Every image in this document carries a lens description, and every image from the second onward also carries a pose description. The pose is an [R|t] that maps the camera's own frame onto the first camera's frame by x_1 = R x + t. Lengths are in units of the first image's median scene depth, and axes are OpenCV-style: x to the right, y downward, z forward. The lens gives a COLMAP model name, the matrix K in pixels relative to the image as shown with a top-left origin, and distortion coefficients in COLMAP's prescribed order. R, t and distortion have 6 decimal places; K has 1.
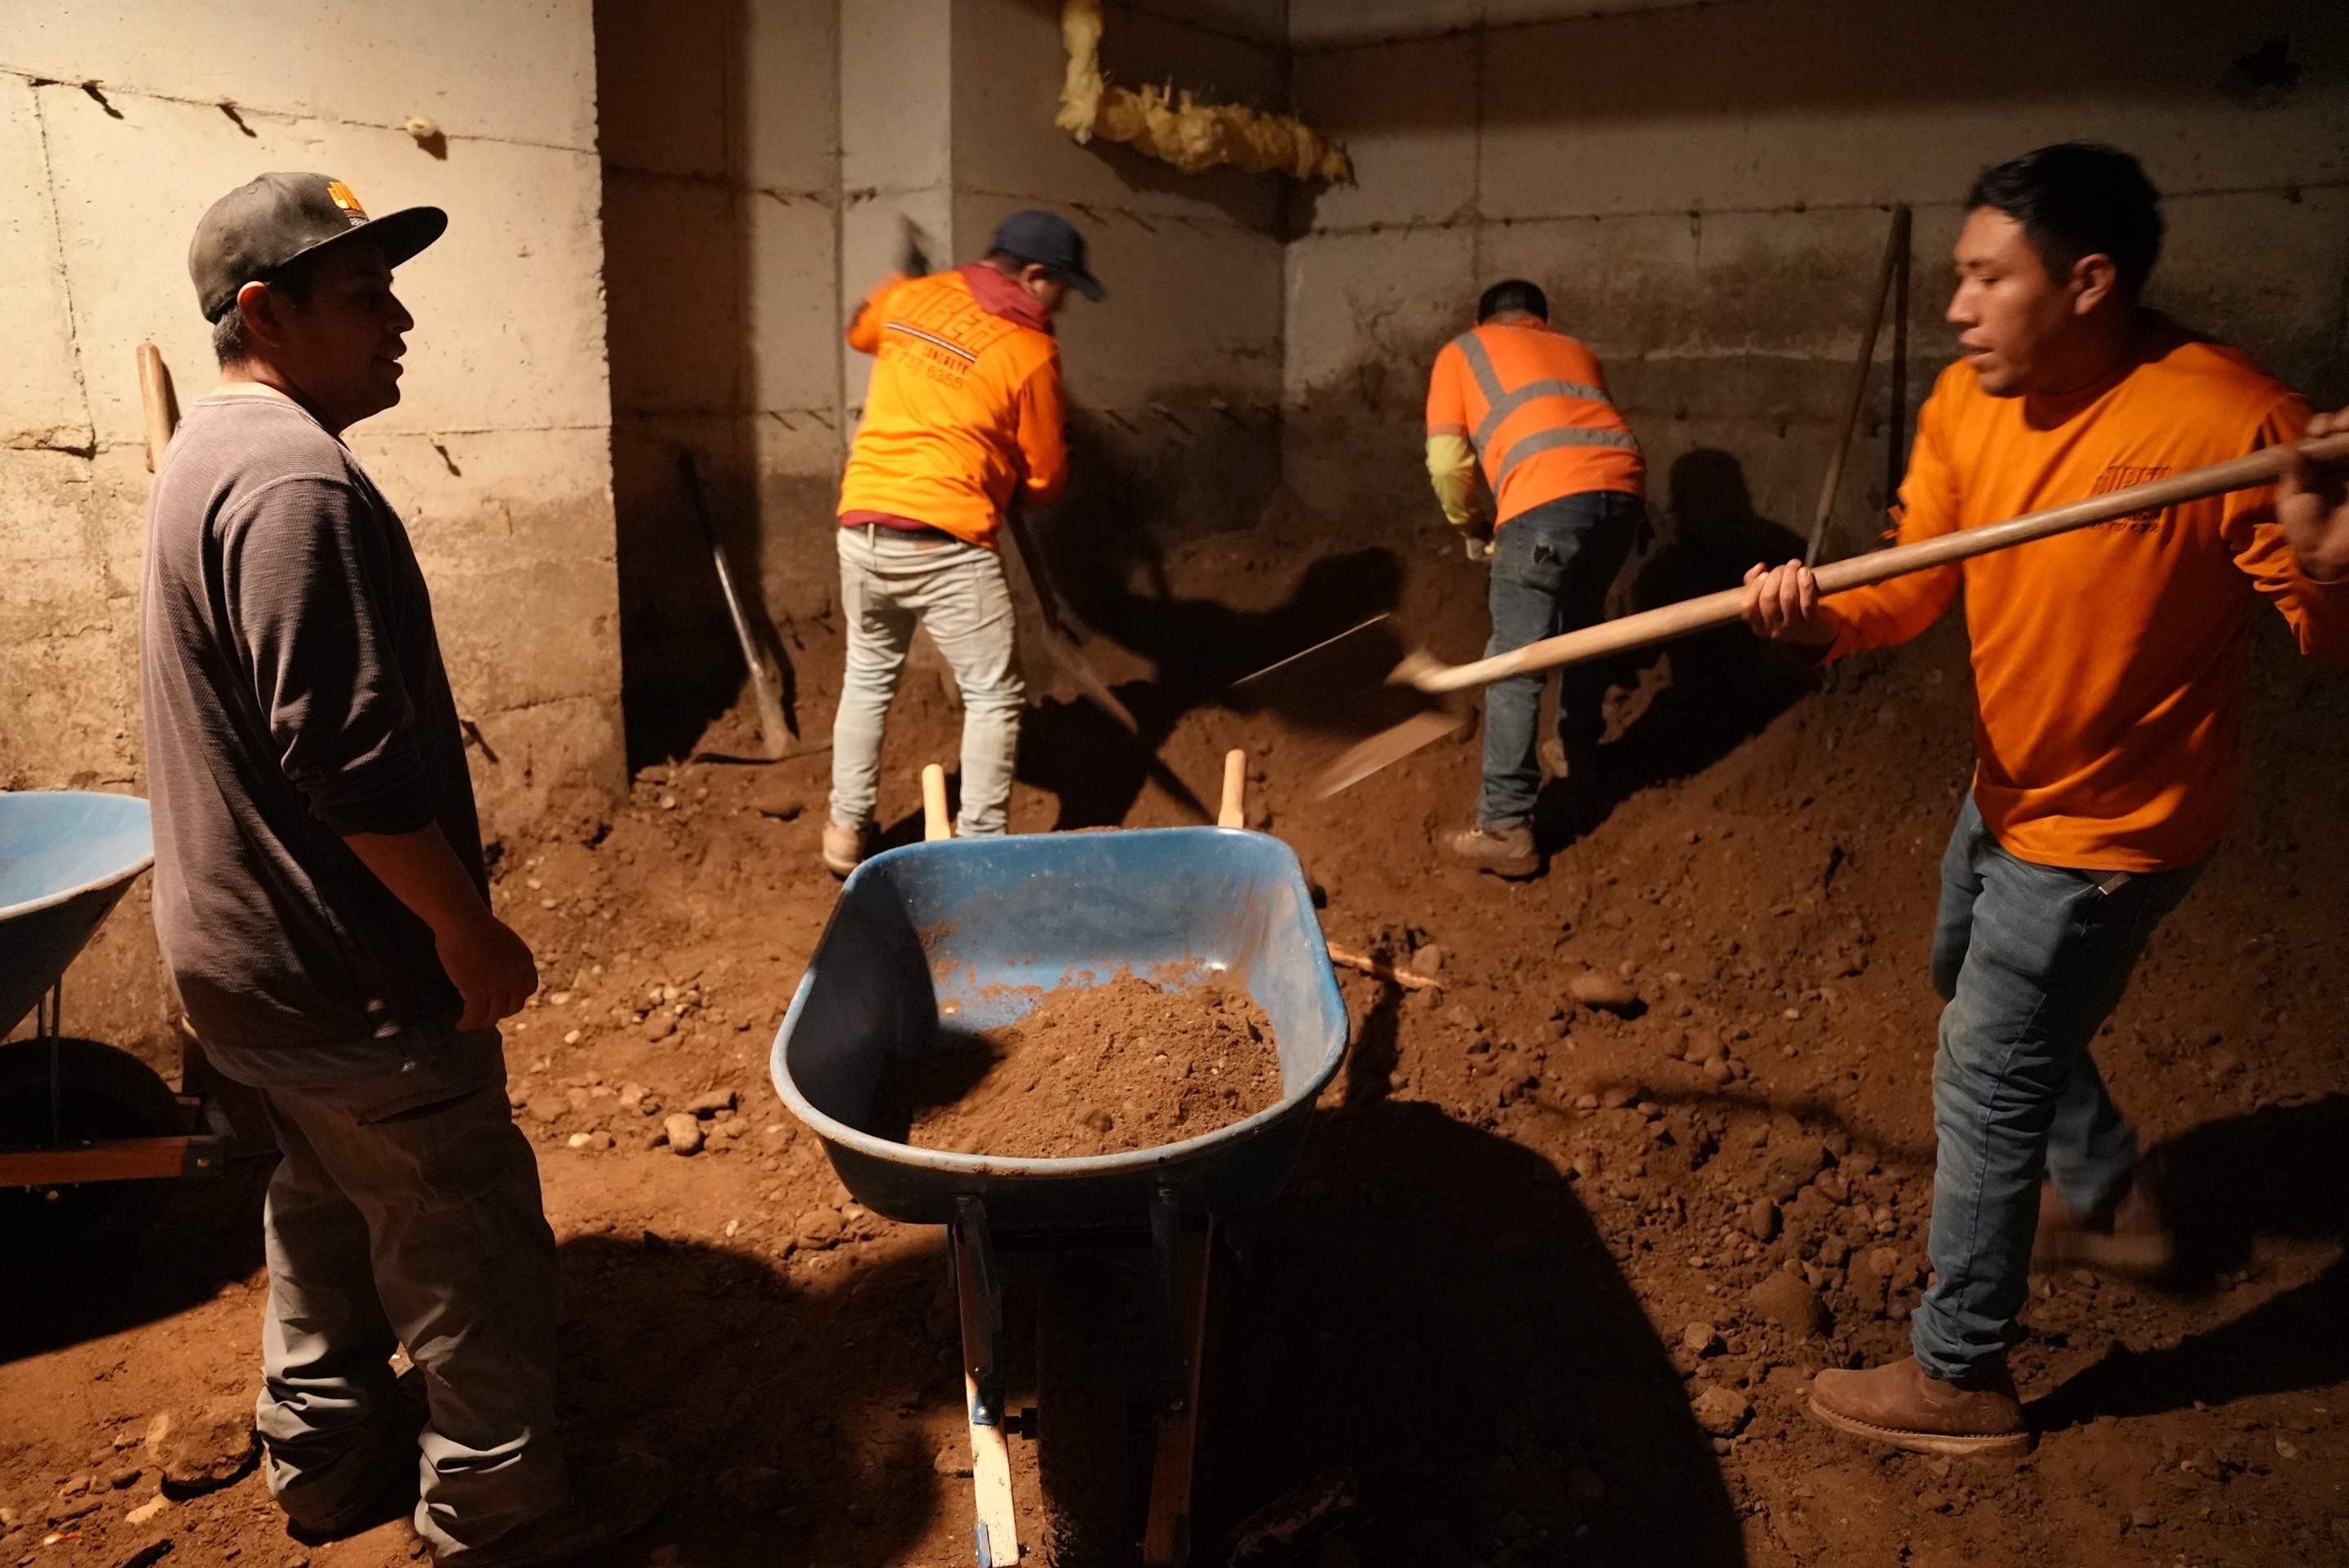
lens RADIAL K [[1625.3, 0, 1175.1], [0, 1625.3, 792.1], [0, 0, 1]] dist [-0.177051, 0.129936]
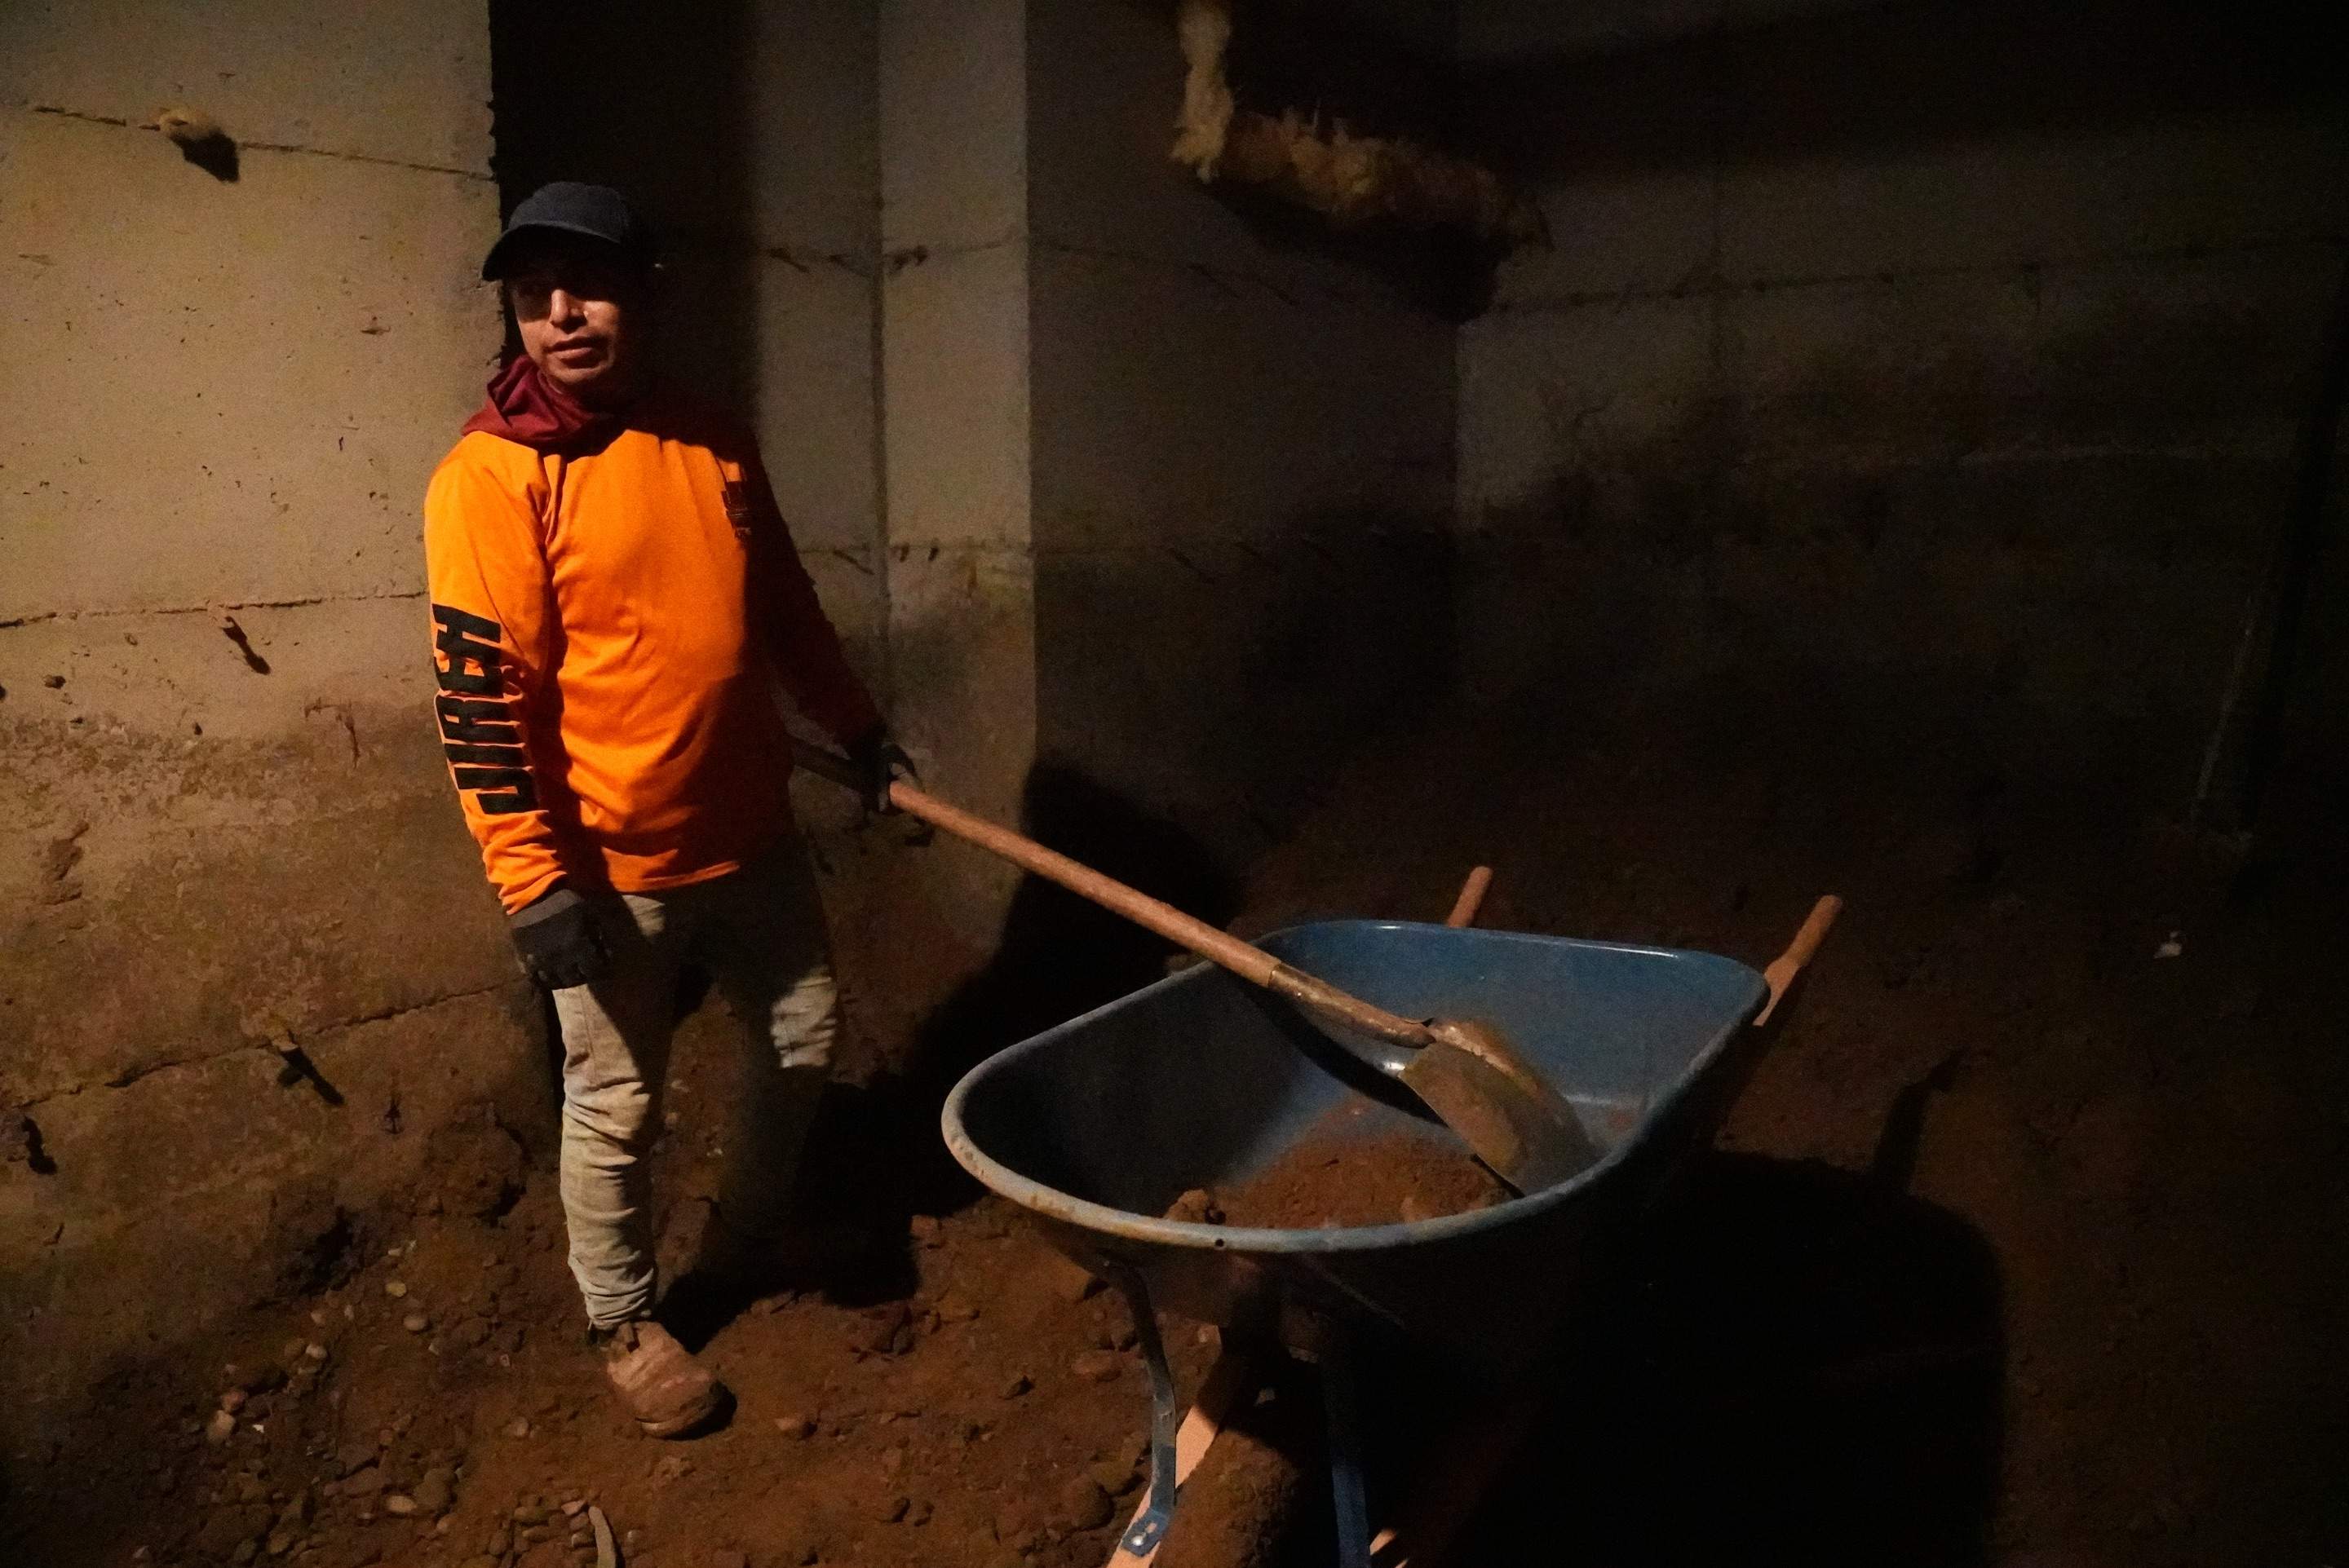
lens RADIAL K [[1625.3, 0, 1175.1], [0, 1625.3, 792.1], [0, 0, 1]] dist [-0.177051, 0.129936]
pose [[0.998722, -0.009289, -0.049674, -0.039816], [0.005975, 0.997772, -0.066443, -0.080669], [0.050181, 0.066062, 0.996553, 0.288738]]
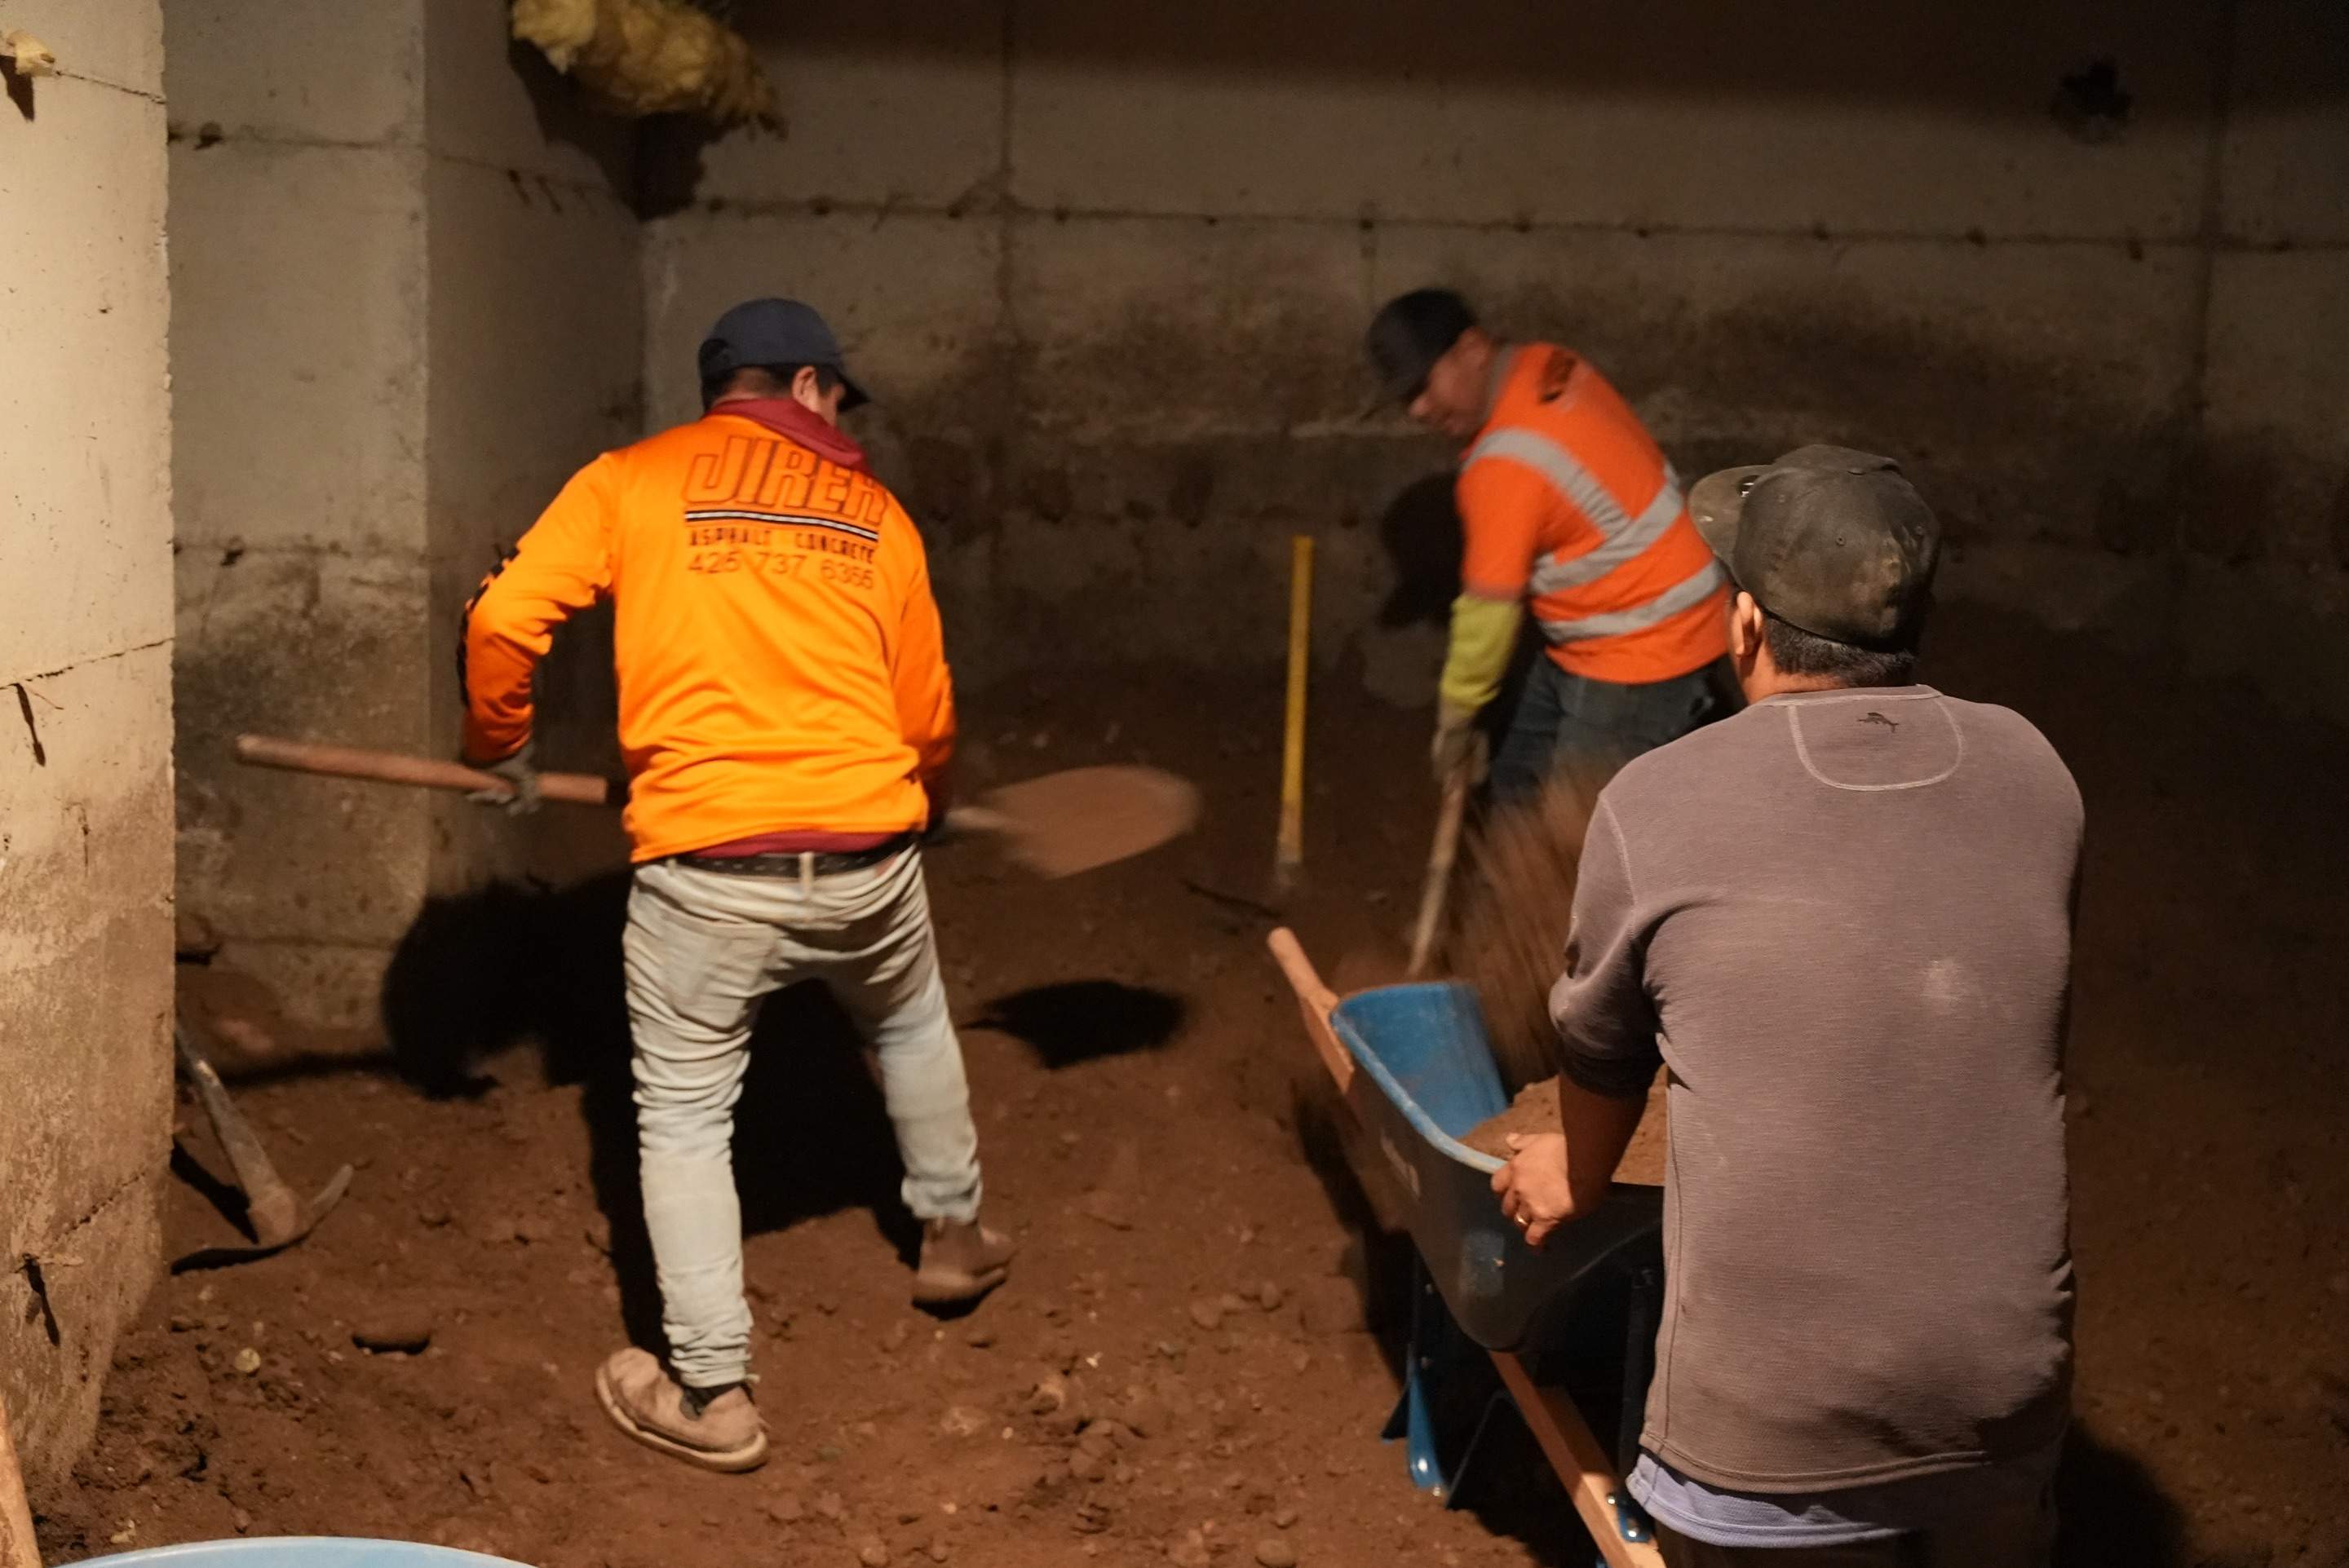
lens RADIAL K [[3021.6, 0, 1174.5], [0, 3021.6, 784.0], [0, 0, 1]] dist [0.035656, 0.357160]
pose [[0.805225, -0.067268, 0.589141, -0.550741], [0.117488, 0.991946, -0.047321, -0.081411], [-0.581213, 0.107321, 0.806643, 0.021746]]
